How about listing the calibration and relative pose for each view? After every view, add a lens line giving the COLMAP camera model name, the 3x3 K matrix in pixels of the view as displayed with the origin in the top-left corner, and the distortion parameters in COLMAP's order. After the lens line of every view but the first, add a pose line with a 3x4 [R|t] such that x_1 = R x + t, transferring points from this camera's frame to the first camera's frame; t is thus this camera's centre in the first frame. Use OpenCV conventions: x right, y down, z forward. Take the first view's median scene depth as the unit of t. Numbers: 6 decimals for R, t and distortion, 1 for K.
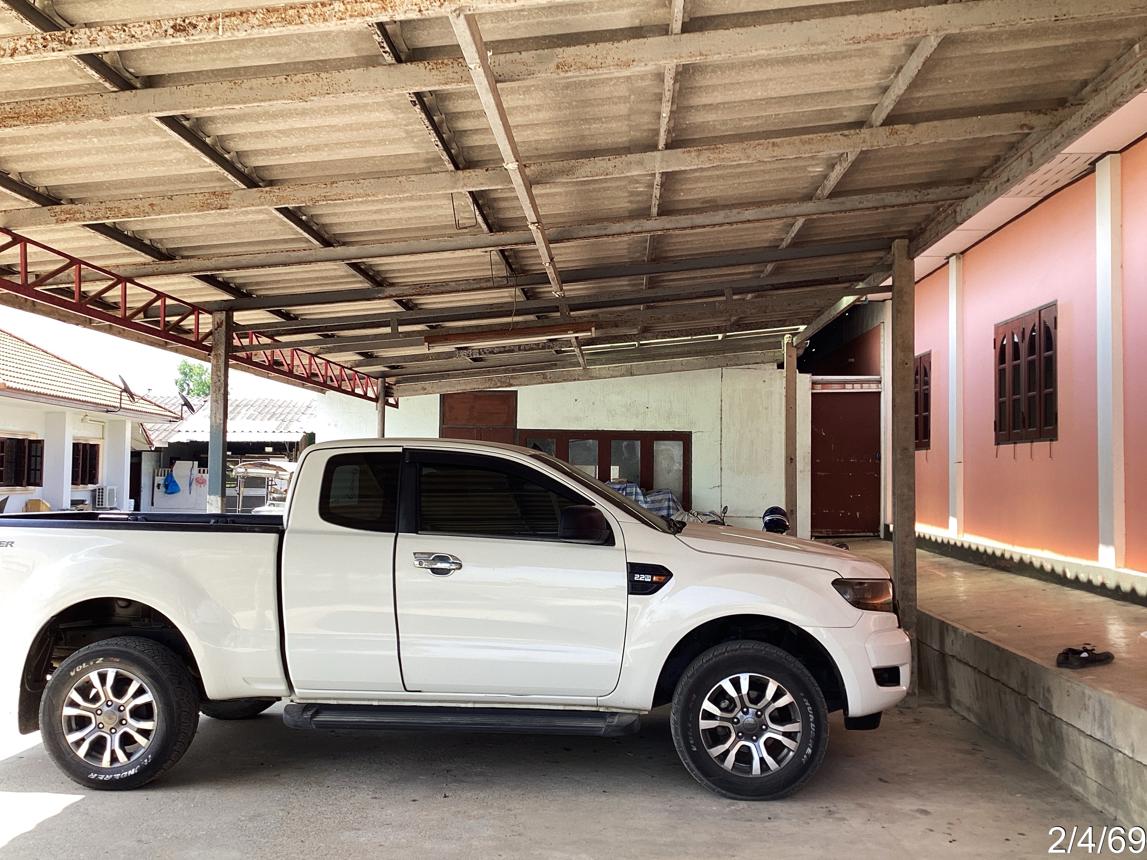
lens RADIAL K [[1030.5, 0, 572.7], [0, 1030.5, 399.5], [0, 0, 1]] dist [0.158267, -0.229061]
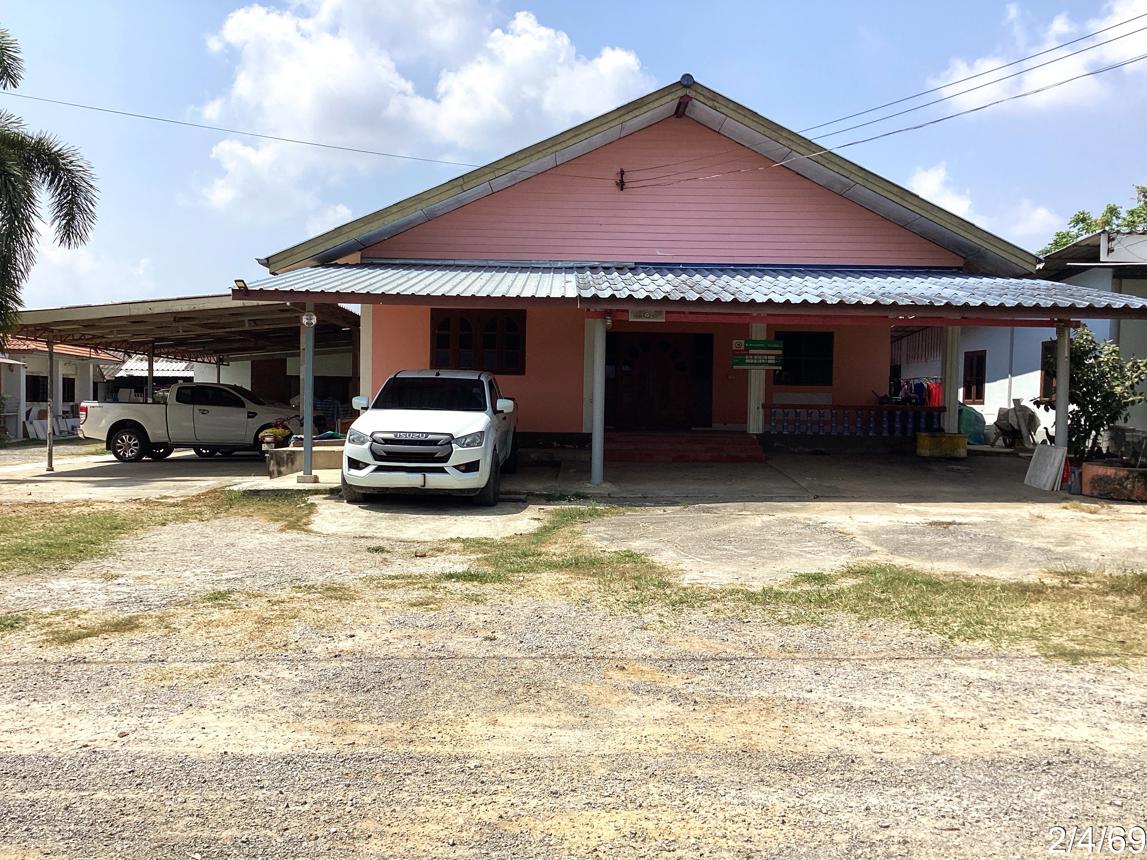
lens RADIAL K [[1030.5, 0, 572.7], [0, 1030.5, 399.5], [0, 0, 1]] dist [0.158267, -0.229061]
pose [[0.998084, -0.000515, 0.061869, 0.683372], [-0.003726, 0.997650, 0.068412, -0.120268], [-0.061759, -0.068512, 0.995737, -2.074974]]
